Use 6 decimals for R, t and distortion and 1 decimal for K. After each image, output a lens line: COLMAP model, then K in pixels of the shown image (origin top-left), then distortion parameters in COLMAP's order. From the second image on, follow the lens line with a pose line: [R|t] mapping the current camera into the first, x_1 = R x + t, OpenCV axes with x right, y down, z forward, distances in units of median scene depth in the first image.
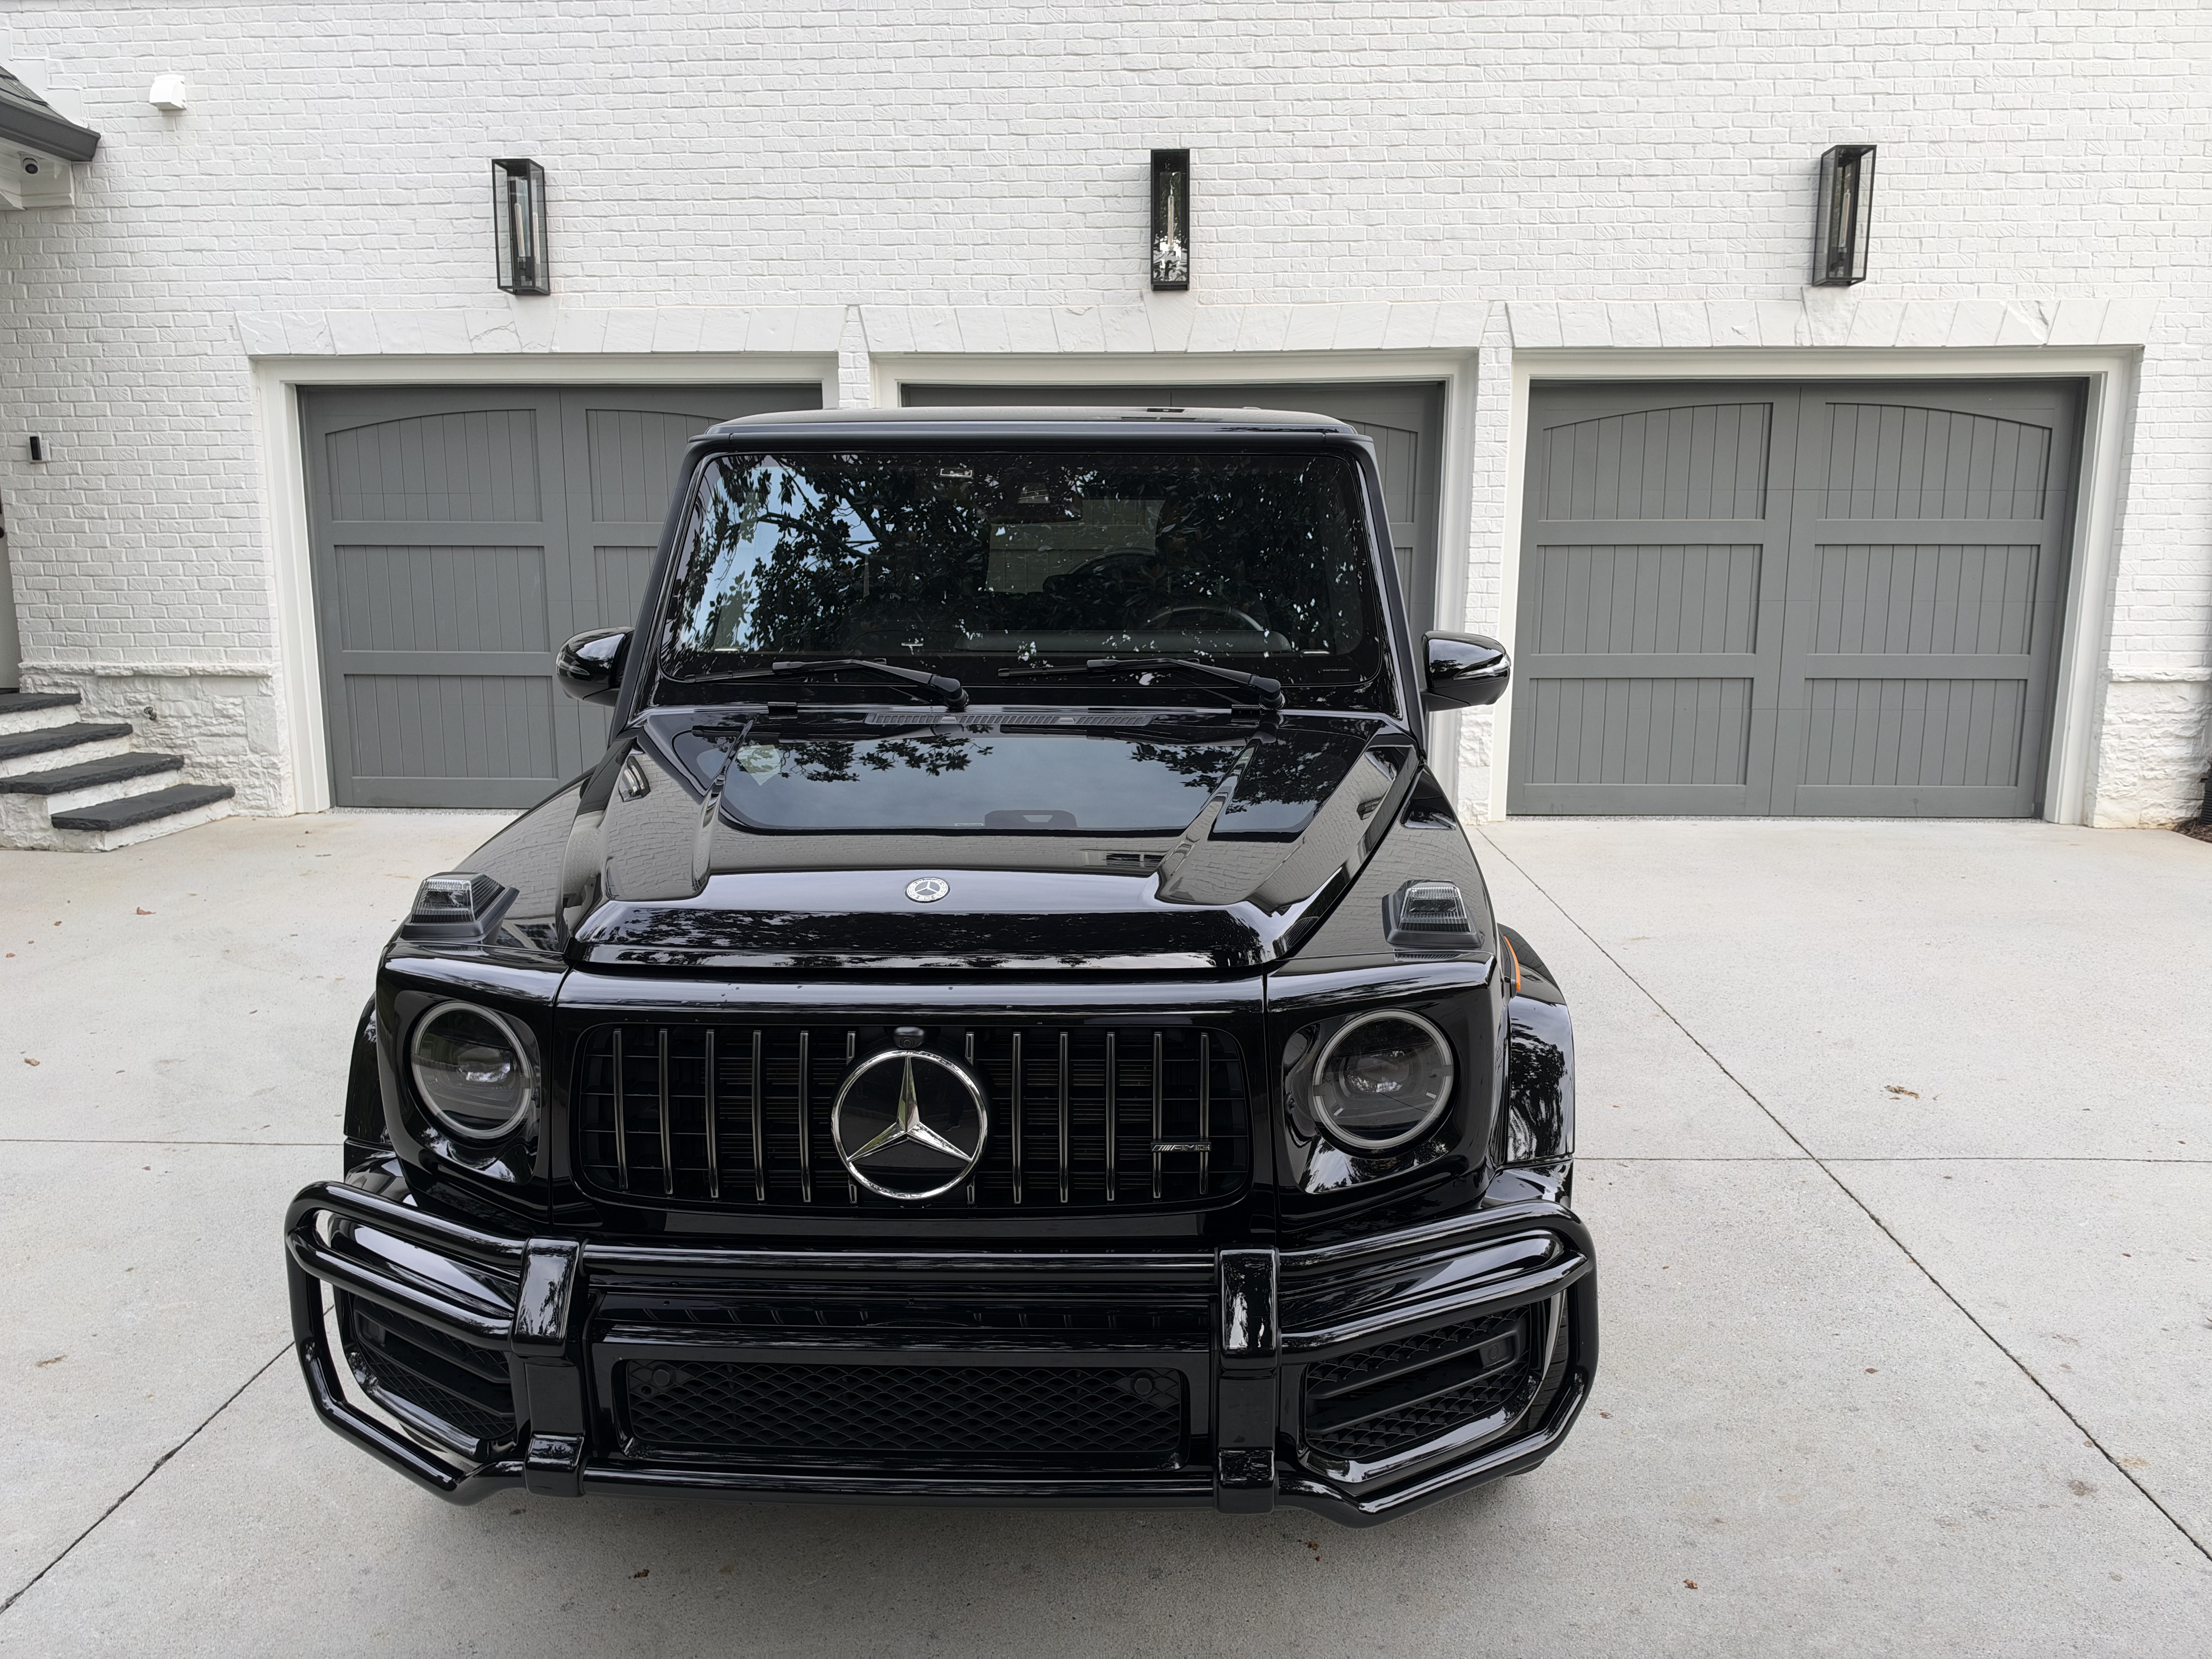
lens RADIAL K [[1604.7, 0, 1108.3], [0, 1604.7, 841.4], [0, 0, 1]] dist [0.009797, -0.025617]
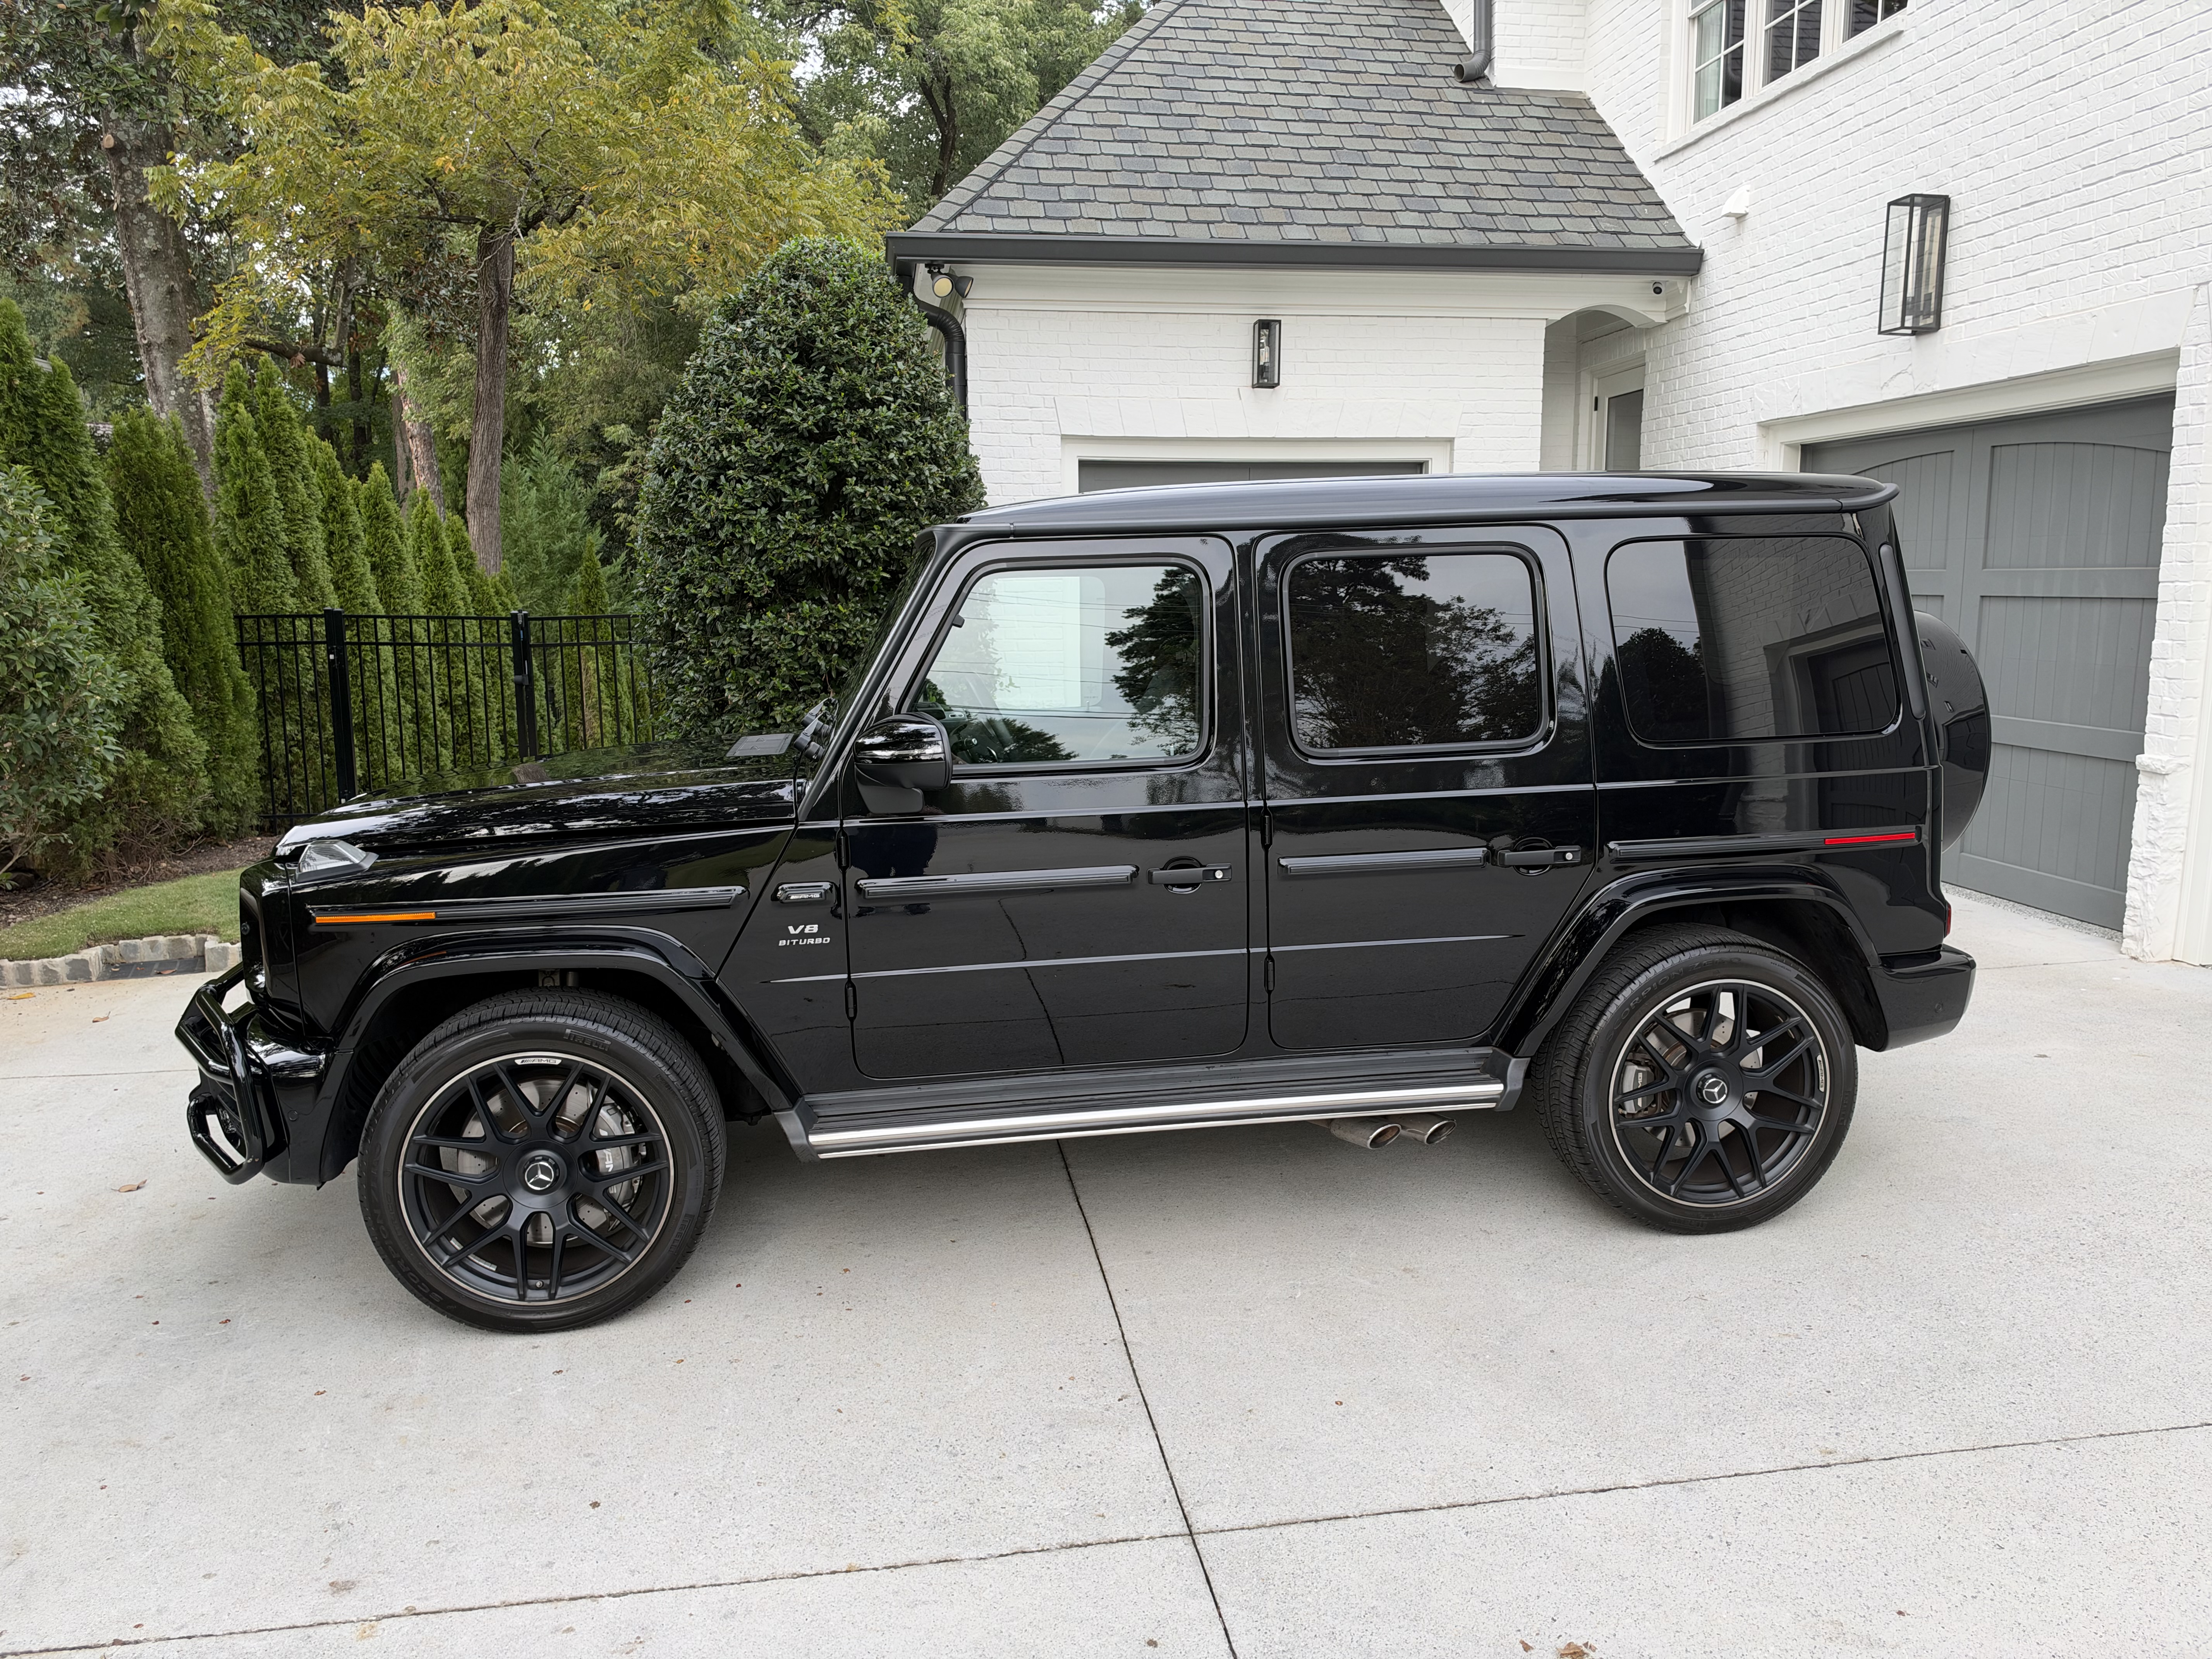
lens RADIAL K [[1604.7, 0, 1075.8], [0, 1604.7, 804.0], [0, 0, 1]] dist [0.009797, -0.025617]
pose [[0.197755, 0.129170, -0.971704, 0.509528], [-0.161040, 0.982093, 0.097777, -0.082228], [0.966933, 0.137147, 0.215015, 0.362482]]
